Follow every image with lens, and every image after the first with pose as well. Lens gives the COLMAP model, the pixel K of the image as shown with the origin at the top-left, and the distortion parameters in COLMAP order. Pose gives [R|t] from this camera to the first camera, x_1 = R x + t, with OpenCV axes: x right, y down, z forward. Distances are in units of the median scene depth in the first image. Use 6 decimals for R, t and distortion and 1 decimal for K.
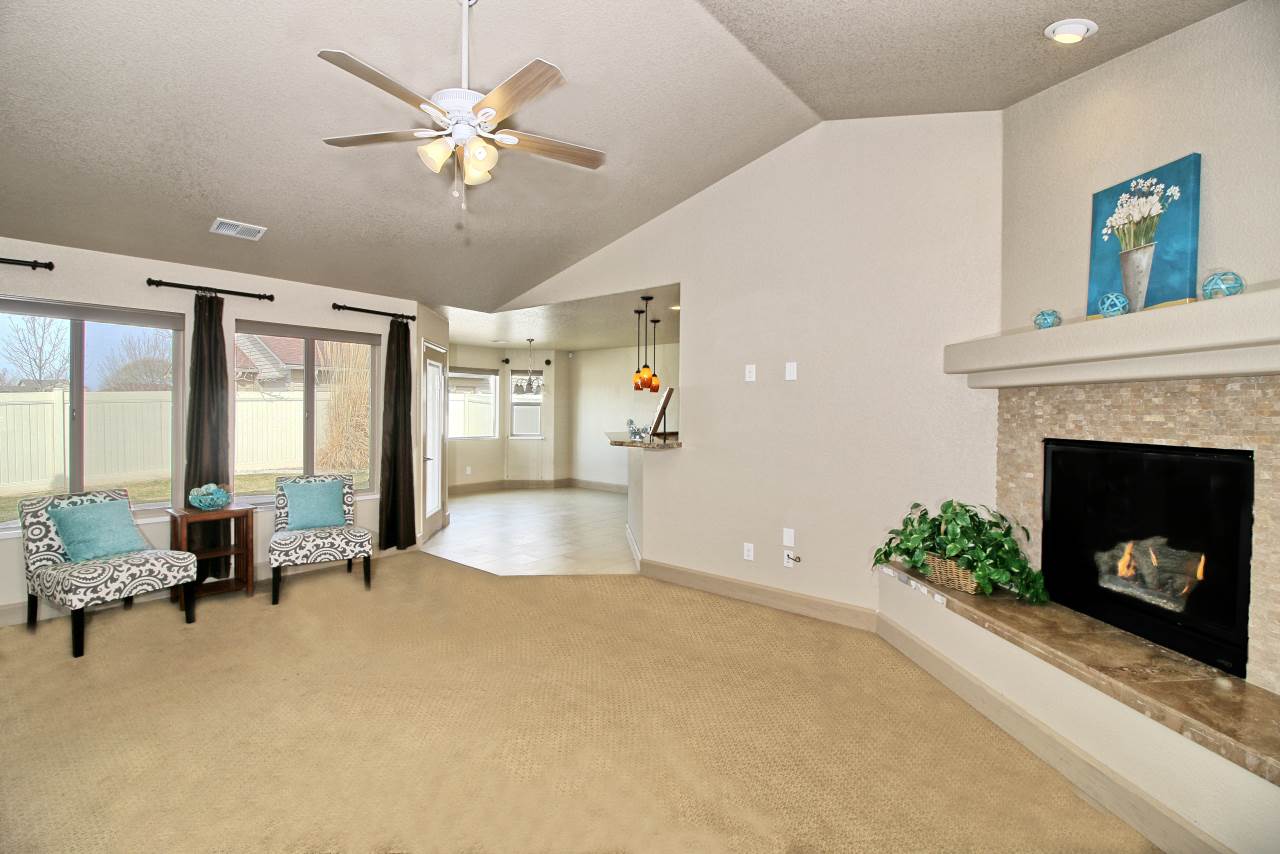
lens RADIAL K [[578.5, 0, 628.5], [0, 578.5, 413.4], [0, 0, 1]] dist [-0.005050, -0.010818]
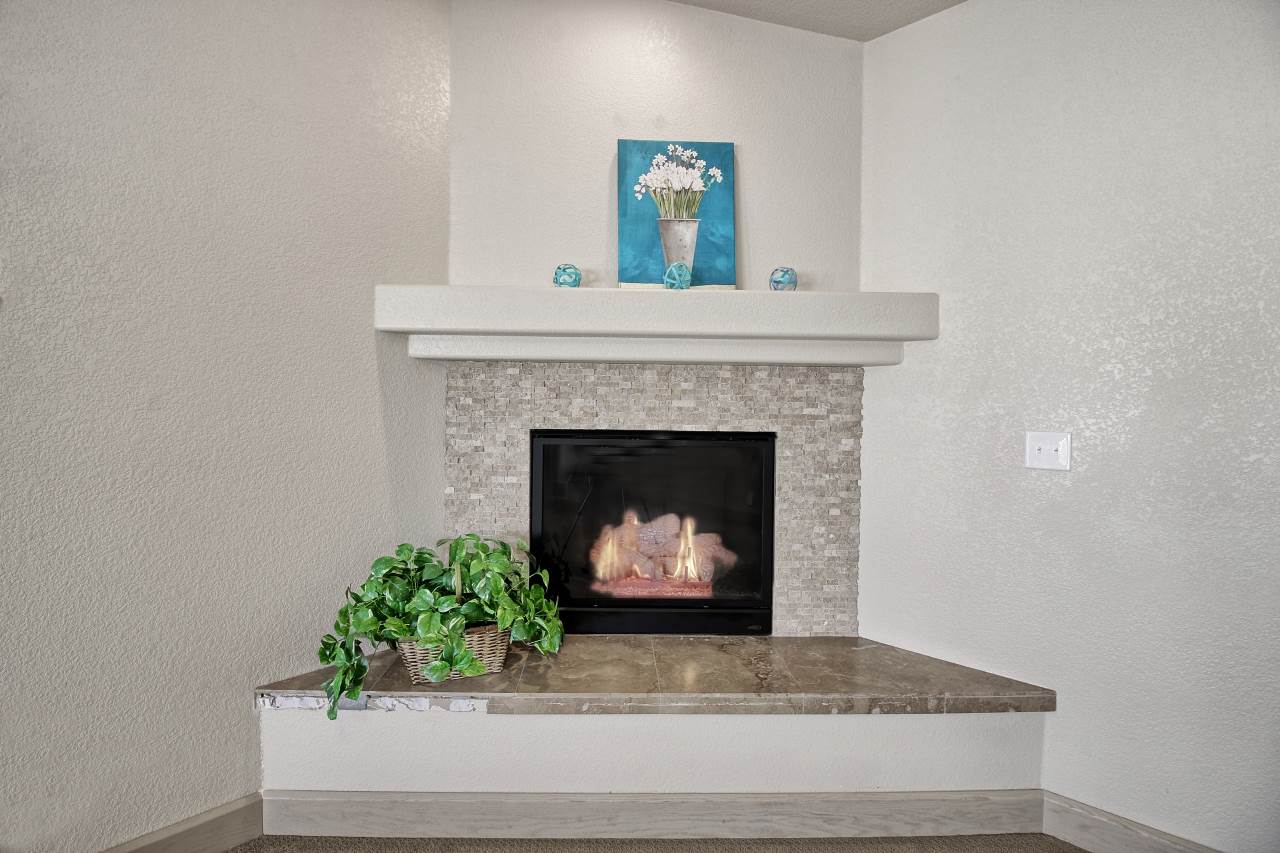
lens RADIAL K [[578.5, 0, 628.5], [0, 578.5, 412.9], [0, 0, 1]] dist [-0.005050, -0.010818]
pose [[0.062062, -0.025853, 0.997737, -0.056739], [-0.006532, 0.999633, 0.026308, -0.000741], [-0.998051, -0.008150, 0.061870, 1.035851]]
